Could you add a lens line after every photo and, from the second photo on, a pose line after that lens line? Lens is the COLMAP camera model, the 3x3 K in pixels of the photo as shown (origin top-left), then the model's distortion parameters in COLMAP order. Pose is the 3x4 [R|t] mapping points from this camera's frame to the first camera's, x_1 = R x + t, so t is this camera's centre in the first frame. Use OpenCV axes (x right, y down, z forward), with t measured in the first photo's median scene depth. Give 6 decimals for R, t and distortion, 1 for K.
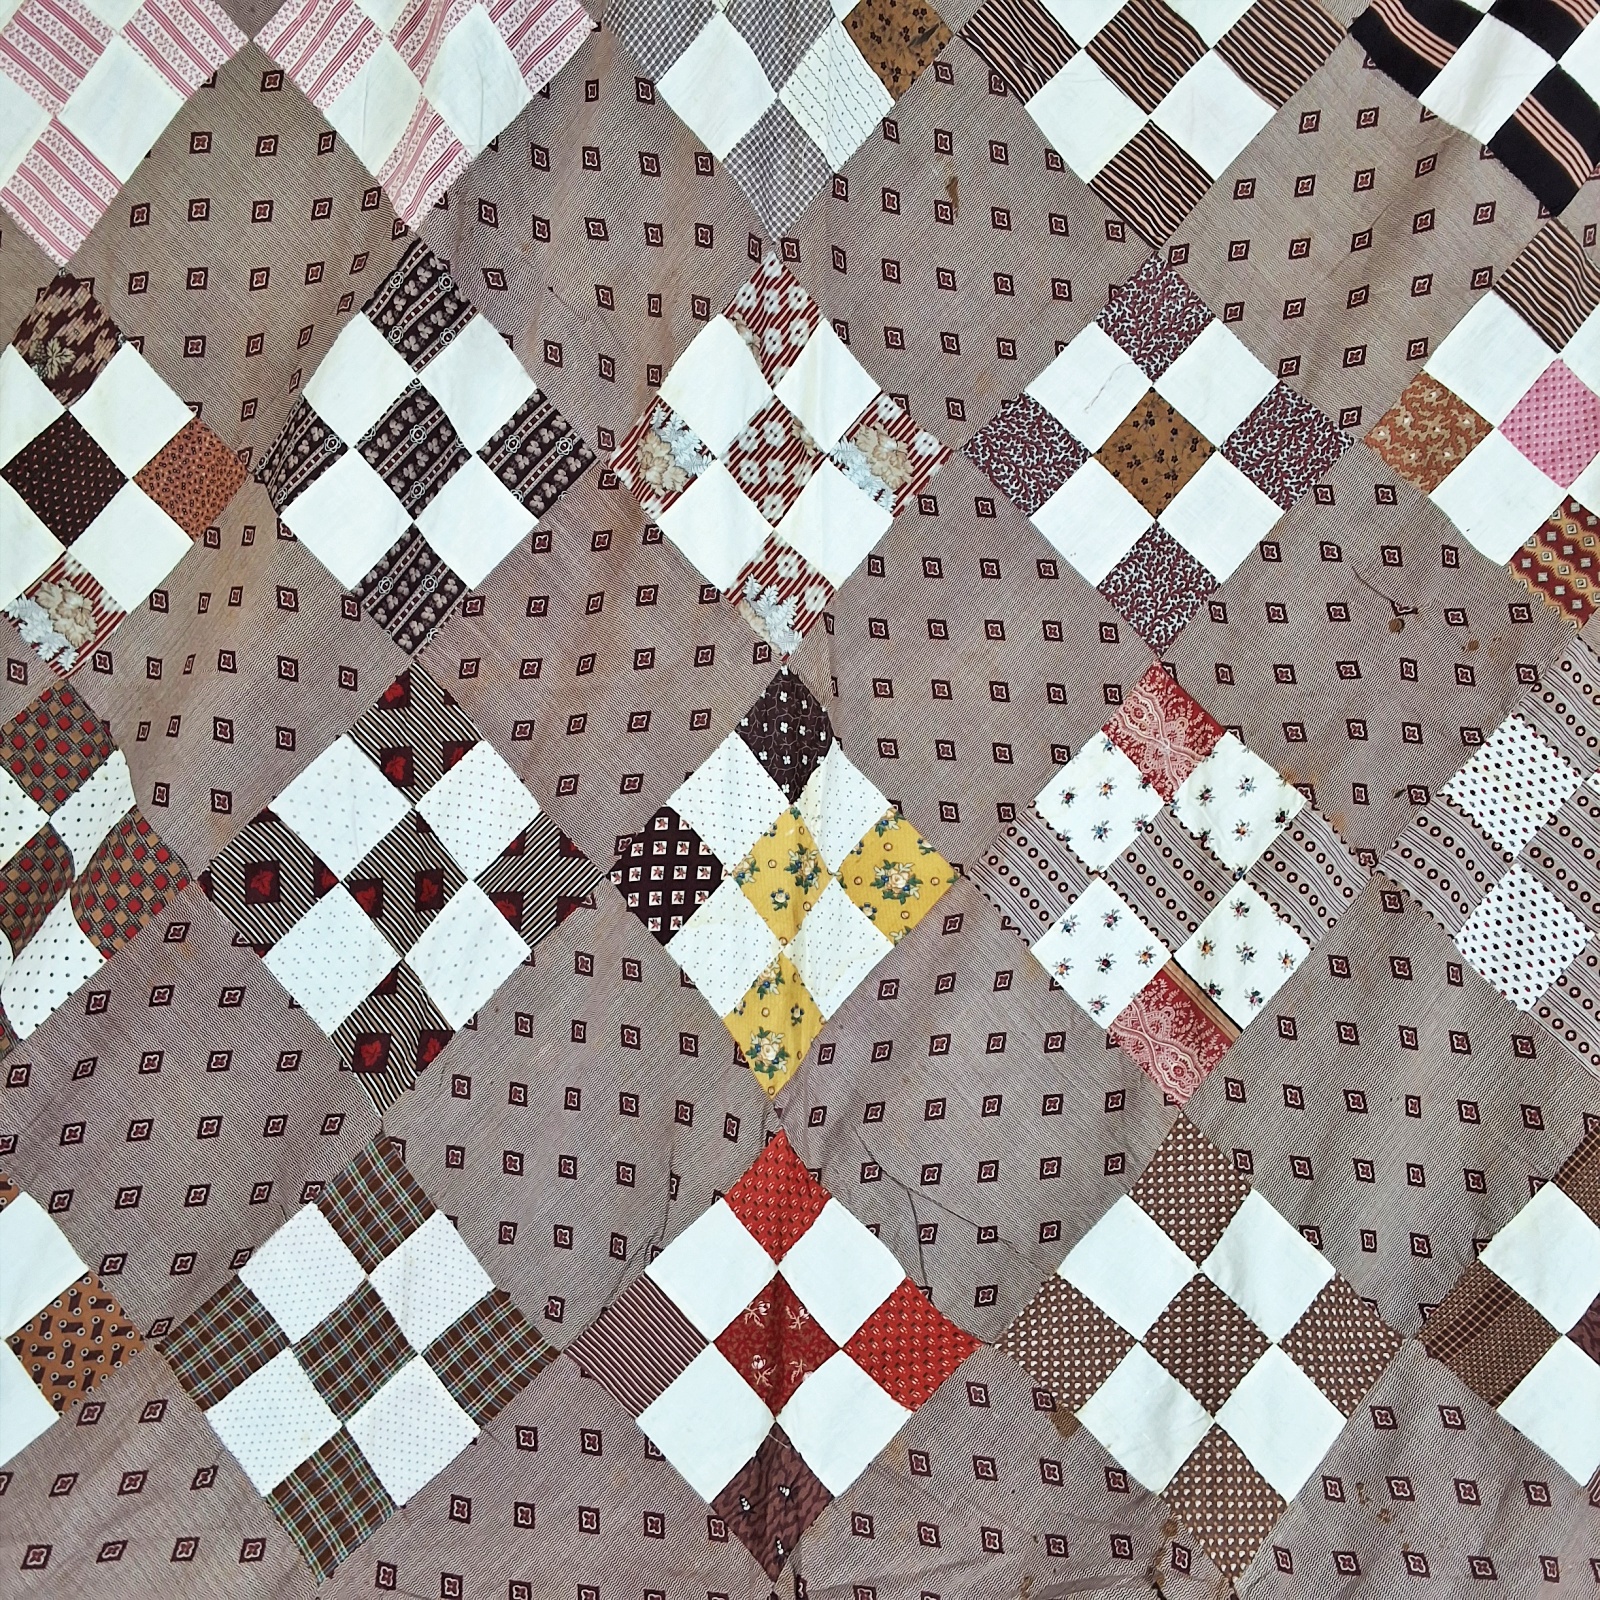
lens RADIAL K [[1716.4, 0, 800.0], [0, 1716.4, 800.0], [0, 0, 1]] dist [0.166668, -0.286768]
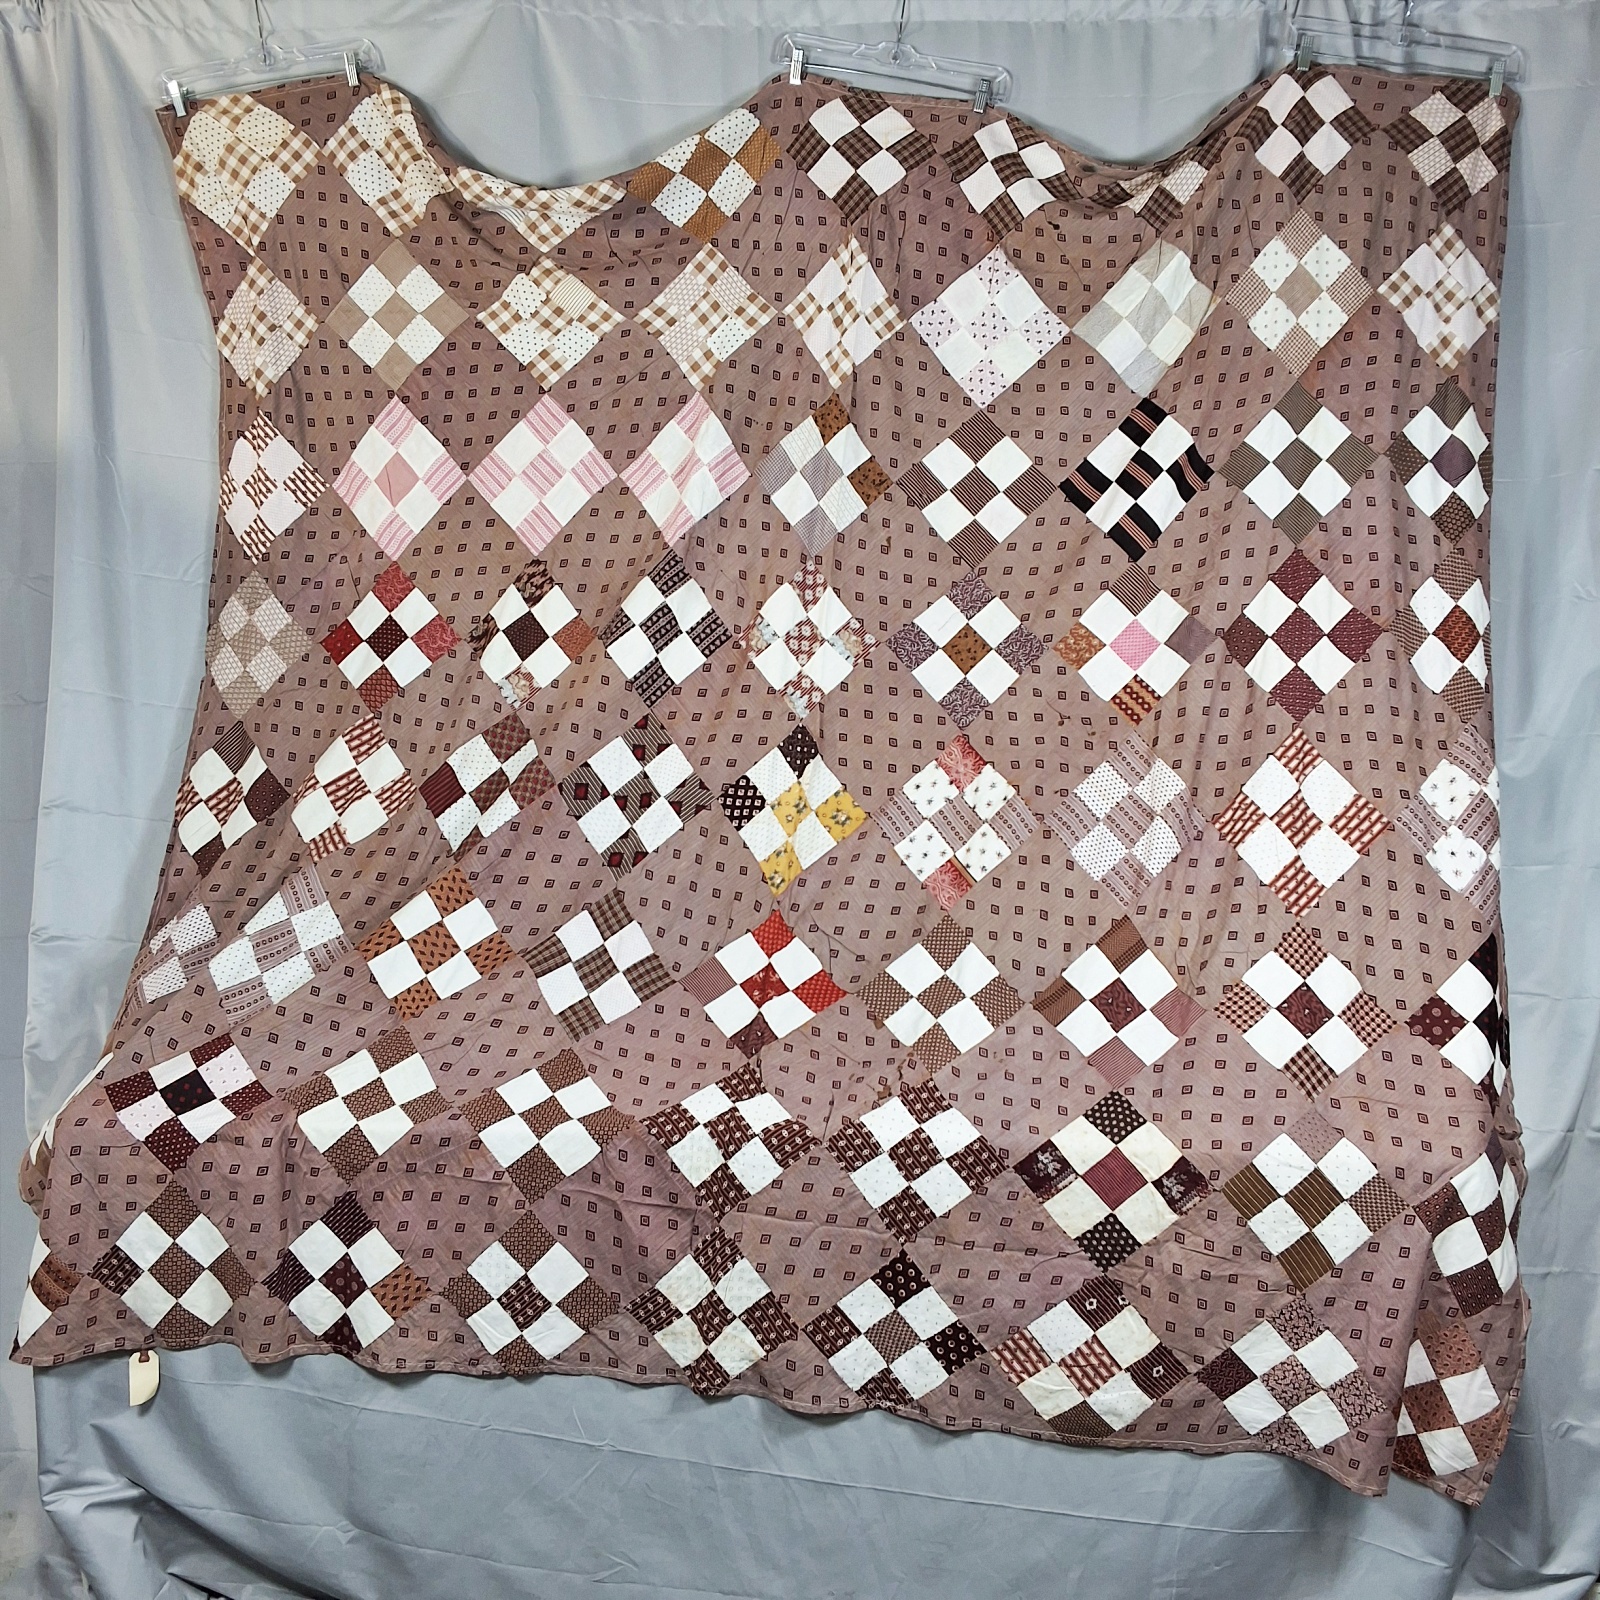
lens RADIAL K [[1716.4, 0, 800.0], [0, 1716.4, 800.0], [0, 0, 1]] dist [0.166668, -0.286768]
pose [[0.985504, 0.063016, -0.157517, 0.374363], [-0.096624, 0.971642, -0.215813, 0.543649], [0.139450, 0.227905, 0.963646, -1.279792]]
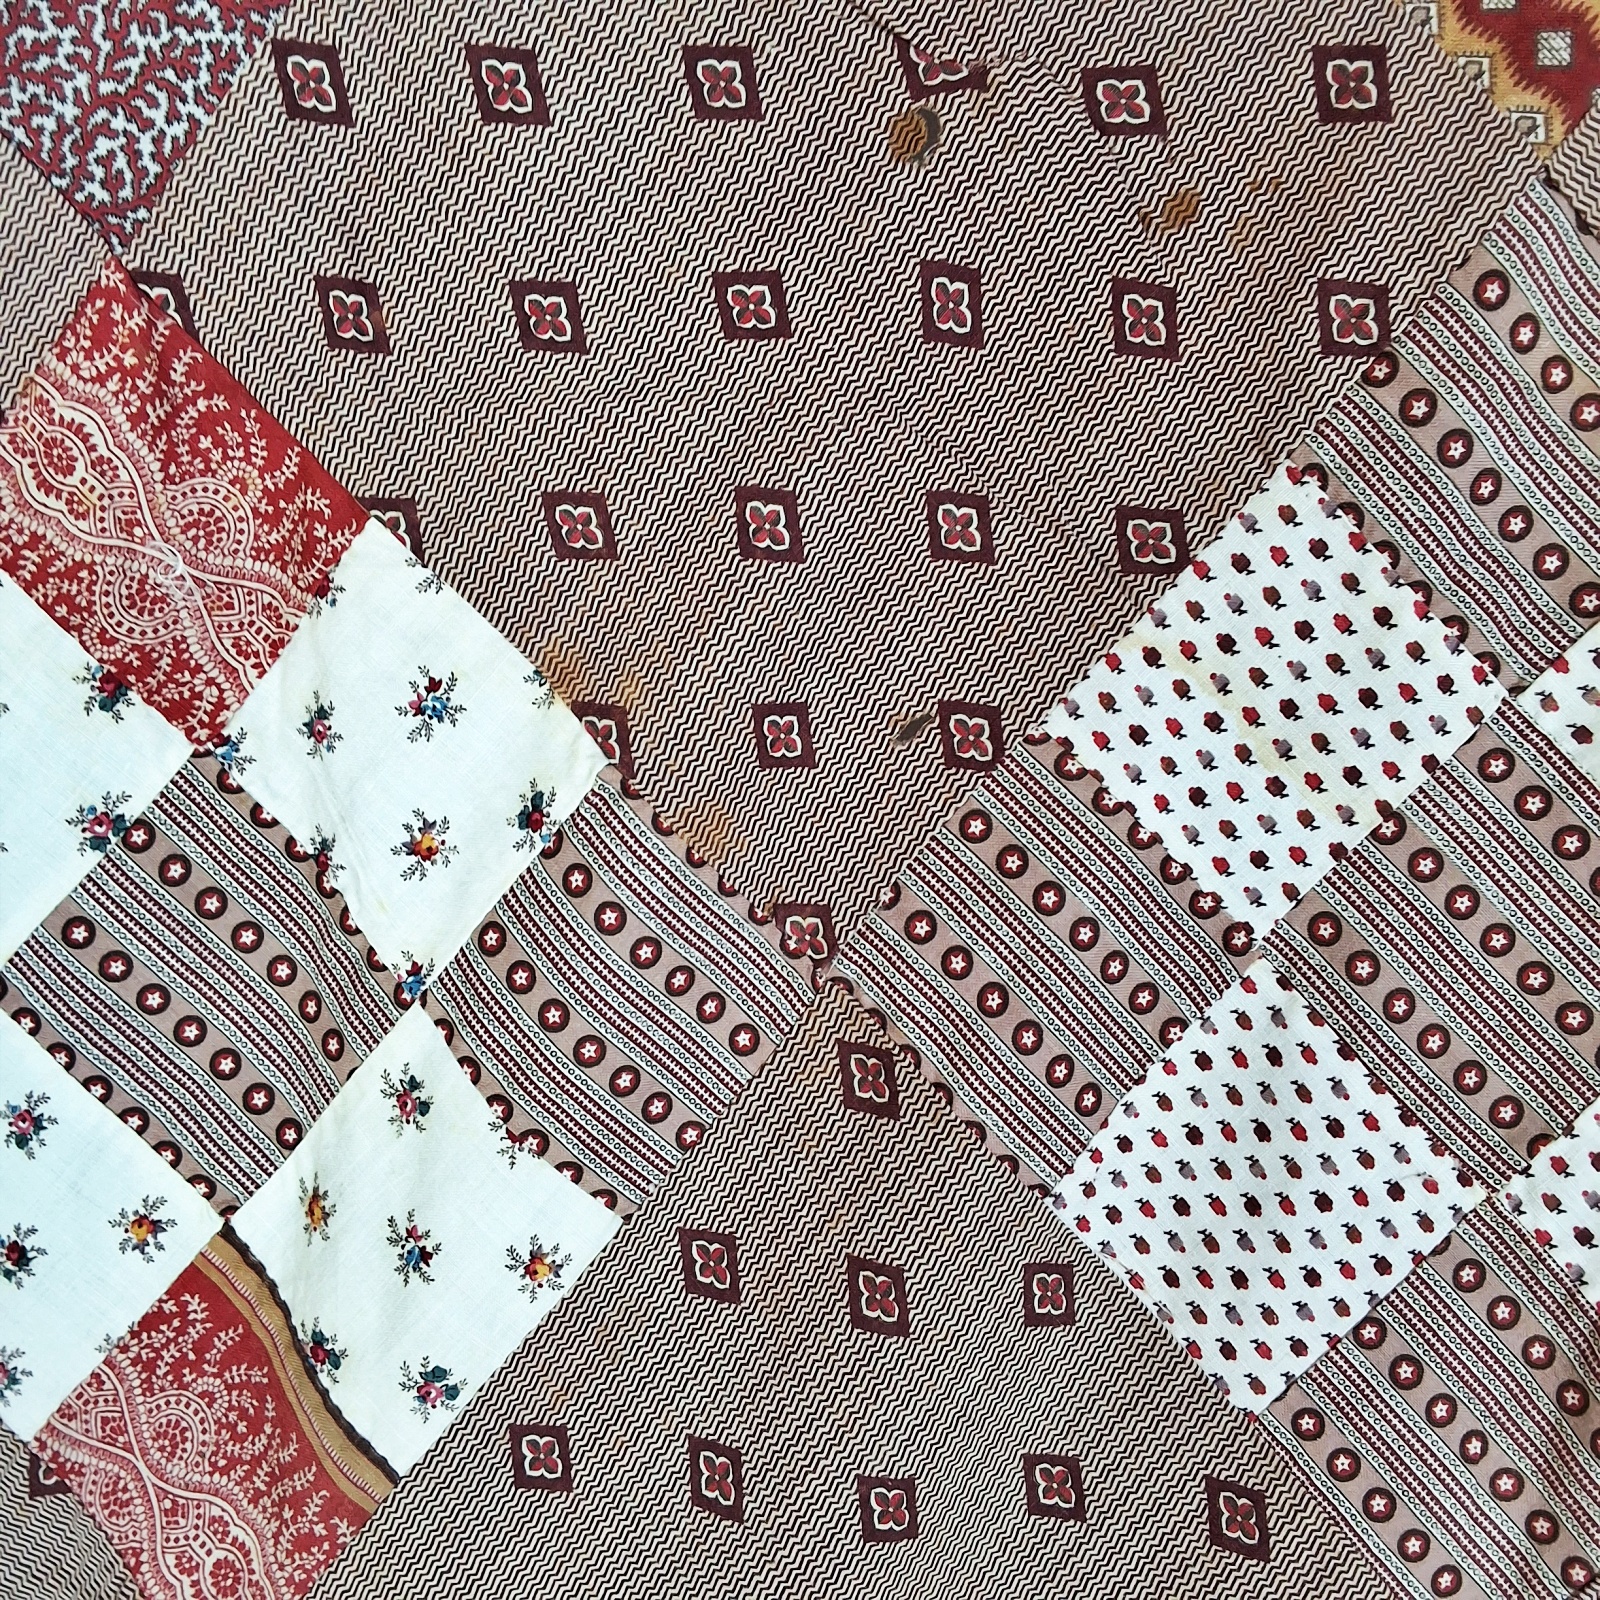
lens RADIAL K [[1722.4, 0, 800.0], [0, 1722.4, 800.0], [0, 0, 1]] dist [0.163715, -0.316729]
pose [[0.999786, -0.016156, 0.012932, 0.324363], [0.011695, 0.956656, 0.290987, -0.081665], [-0.017073, -0.290773, 0.956640, 0.715853]]
